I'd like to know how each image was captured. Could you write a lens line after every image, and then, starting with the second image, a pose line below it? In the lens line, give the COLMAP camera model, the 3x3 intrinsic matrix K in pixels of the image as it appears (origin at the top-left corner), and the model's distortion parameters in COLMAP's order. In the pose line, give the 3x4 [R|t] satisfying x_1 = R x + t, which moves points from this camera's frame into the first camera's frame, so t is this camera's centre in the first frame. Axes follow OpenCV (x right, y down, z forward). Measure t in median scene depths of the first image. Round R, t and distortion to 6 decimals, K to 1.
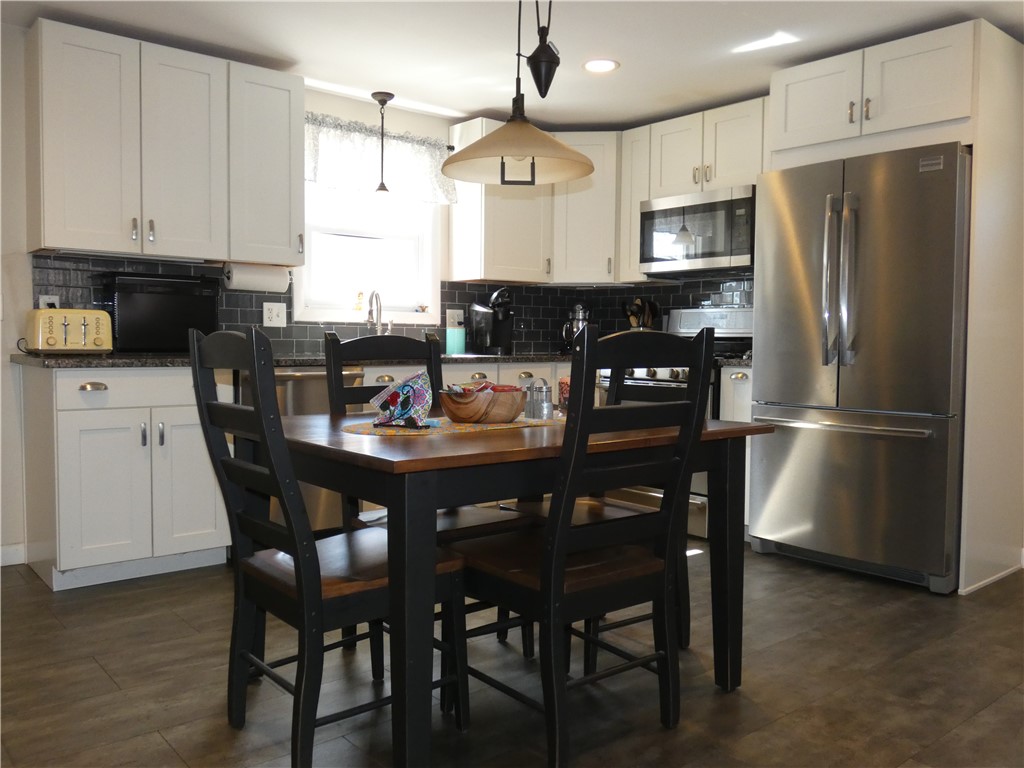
lens RADIAL K [[838.2, 0, 512.0], [0, 838.2, 384.0], [0, 0, 1]] dist [-0.034745, 0.000619]
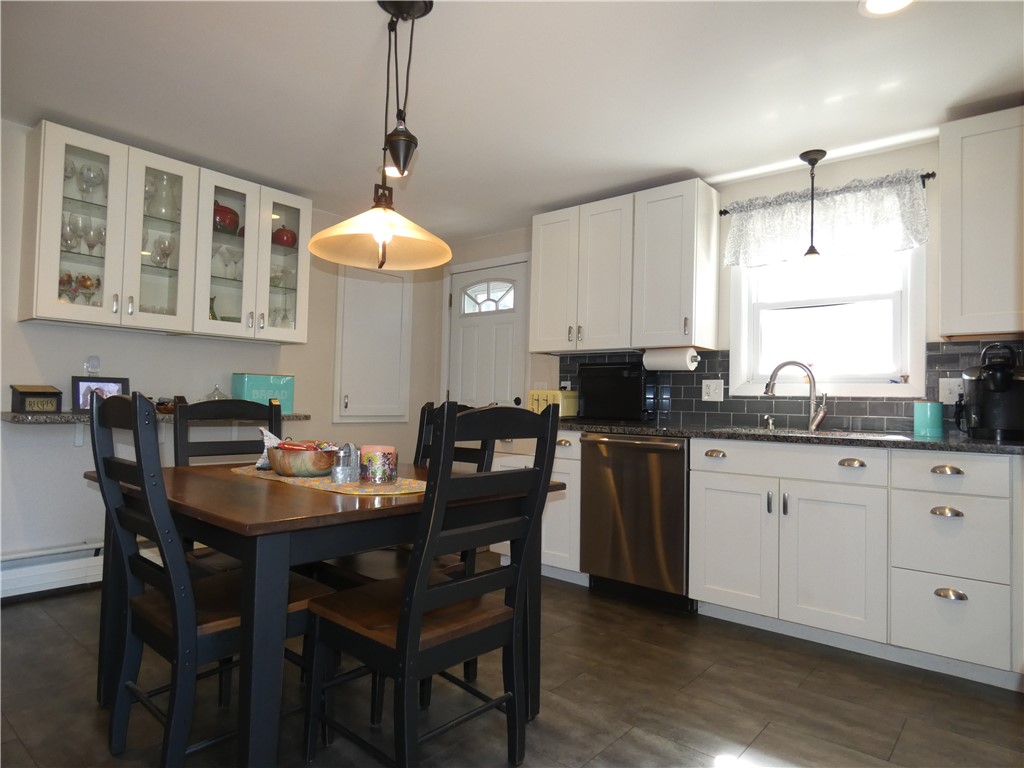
lens RADIAL K [[604.7, 0, 525.3], [0, 604.7, 385.3], [0, 0, 1]] dist [-0.038457, -0.000130]
pose [[0.168375, -0.034248, -0.985128, 0.455278], [-0.069987, 0.996459, -0.046604, -0.033648], [0.983235, 0.076793, 0.165382, 0.604827]]
